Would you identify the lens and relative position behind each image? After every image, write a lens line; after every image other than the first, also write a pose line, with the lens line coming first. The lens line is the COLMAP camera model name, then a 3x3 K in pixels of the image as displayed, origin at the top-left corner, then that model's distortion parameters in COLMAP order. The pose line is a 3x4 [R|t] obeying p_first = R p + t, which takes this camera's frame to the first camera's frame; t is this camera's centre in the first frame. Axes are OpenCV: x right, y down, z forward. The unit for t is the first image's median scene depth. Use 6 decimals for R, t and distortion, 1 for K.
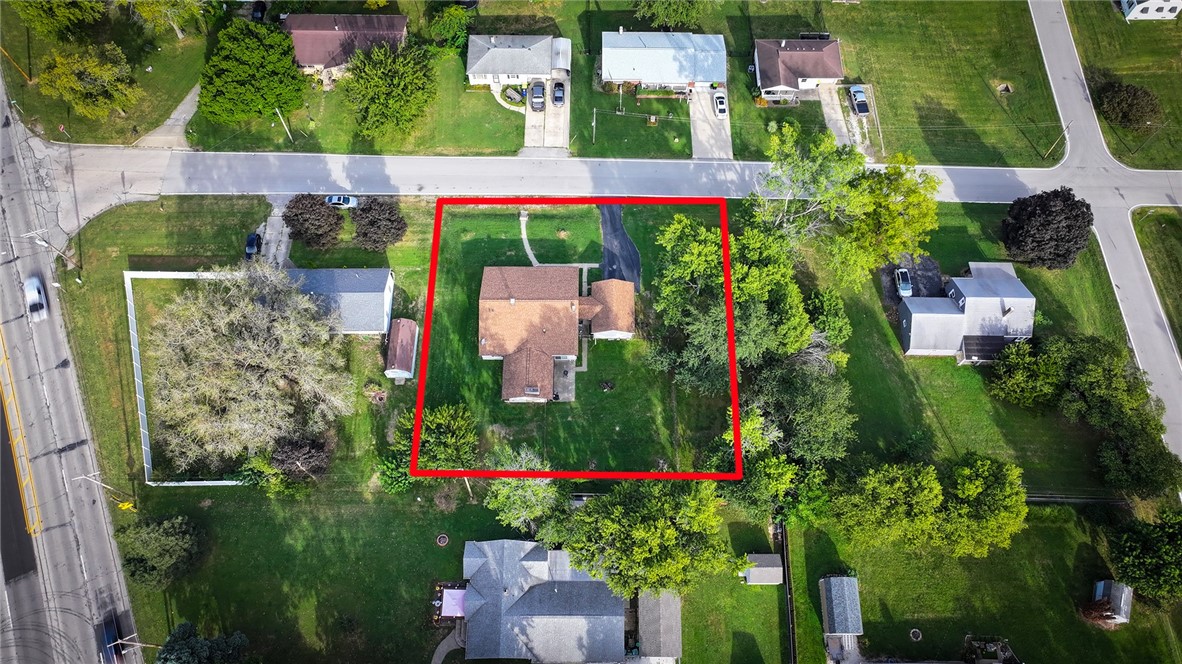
lens RADIAL K [[815.9, 0, 594.4], [0, 815.9, 332.9], [0, 0, 1]] dist [-0.005850, 0.011941]
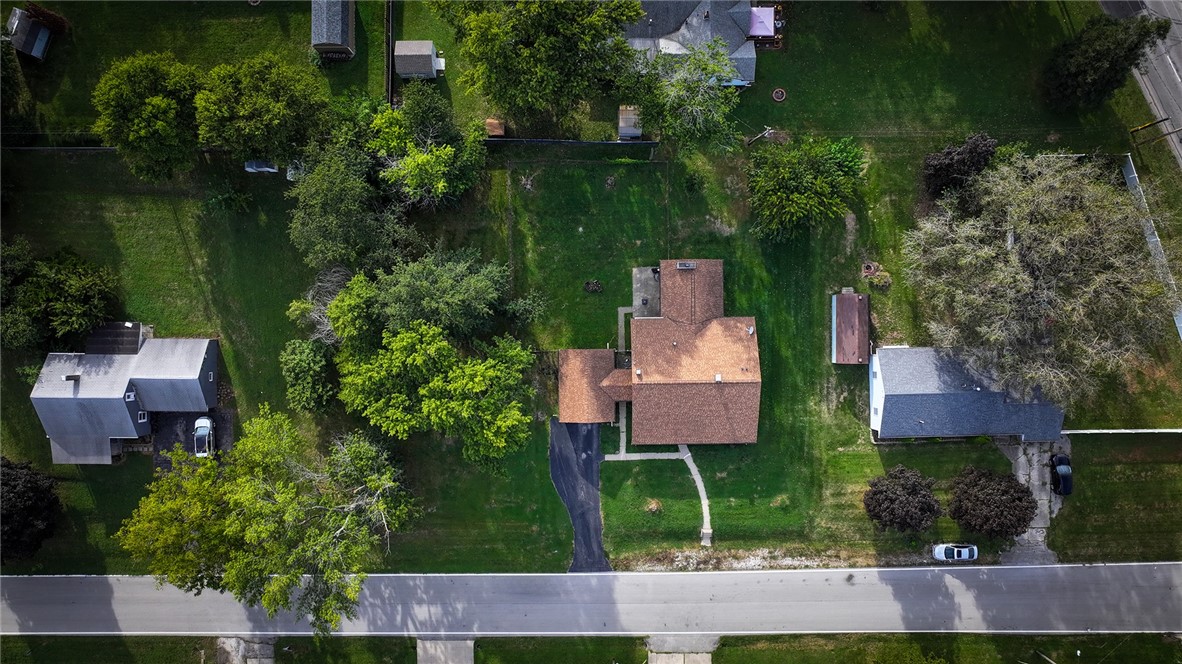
lens RADIAL K [[815.9, 0, 595.8], [0, 815.9, 332.2], [0, 0, 1]] dist [-0.005850, 0.011941]
pose [[-0.999811, 0.010360, -0.016442, 0.026221], [-0.016253, -0.909598, 0.415171, -0.307141], [-0.010654, 0.415360, 0.909595, 0.275714]]
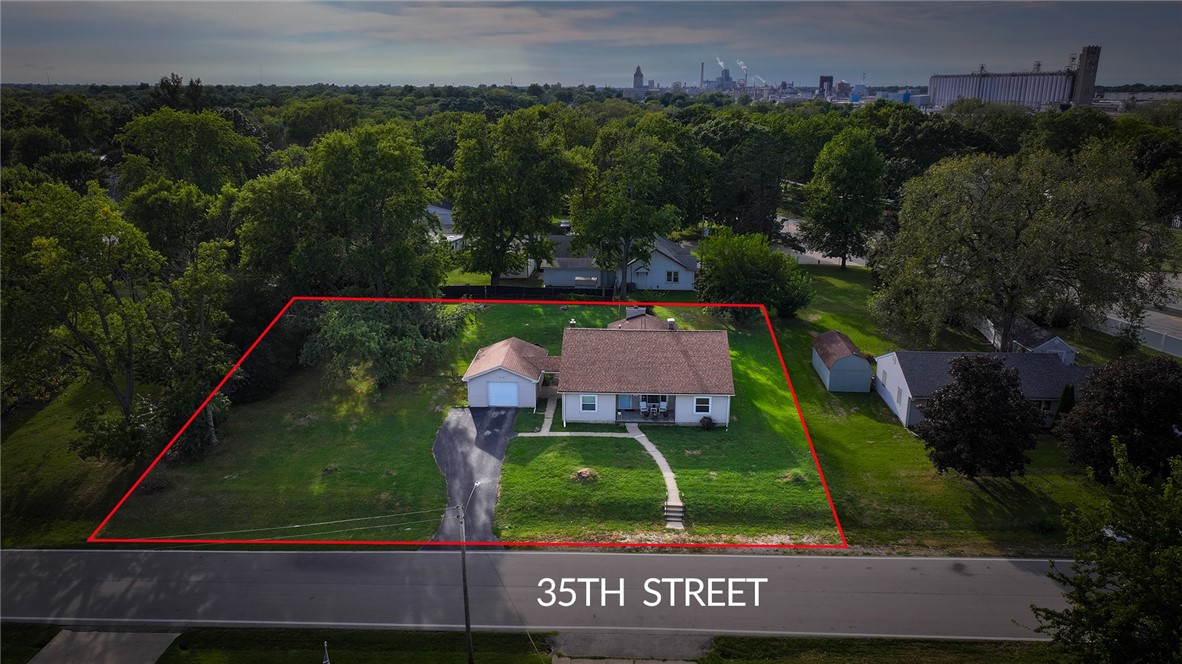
lens RADIAL K [[815.9, 0, 590.7], [0, 815.9, 332.3], [0, 0, 1]] dist [-0.005850, 0.011941]
pose [[-0.998680, -0.022190, 0.046325, -0.066409], [0.043477, 0.115074, 0.992405, -0.632796], [-0.027352, 0.993109, -0.113957, 1.047385]]
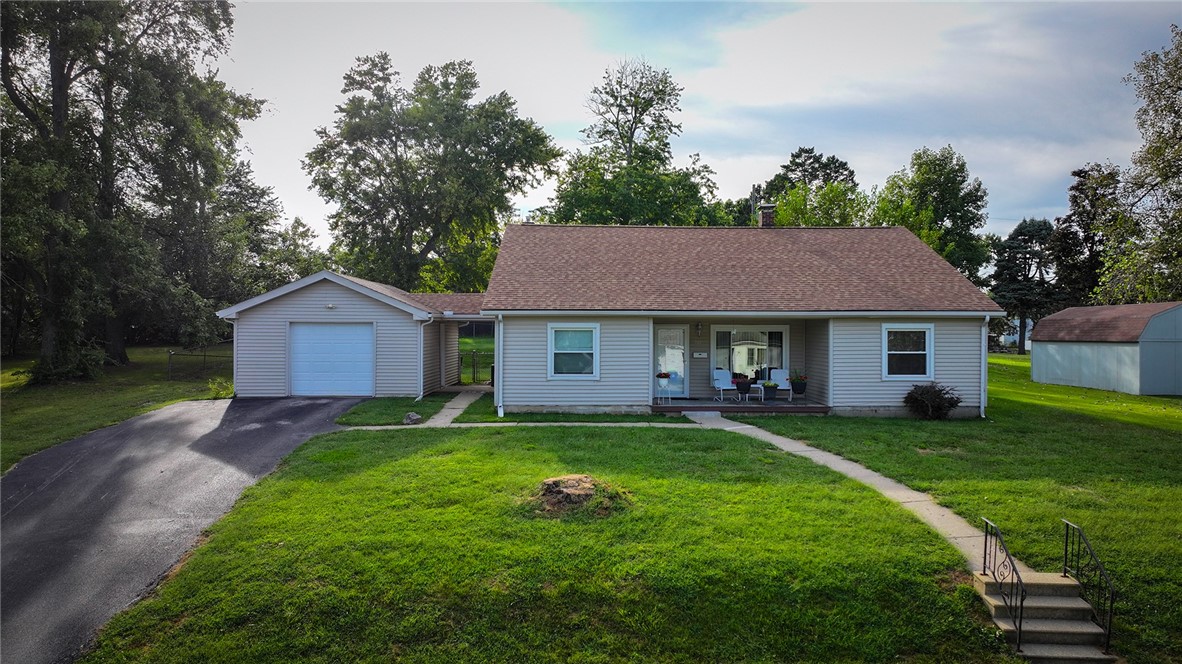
lens RADIAL K [[815.9, 0, 595.0], [0, 815.9, 330.6], [0, 0, 1]] dist [-0.005850, 0.011941]
pose [[-0.999845, -0.014645, -0.009803, -0.043463], [-0.014820, 0.397736, 0.917380, -0.249598], [-0.009536, 0.917383, -0.397891, 1.102467]]
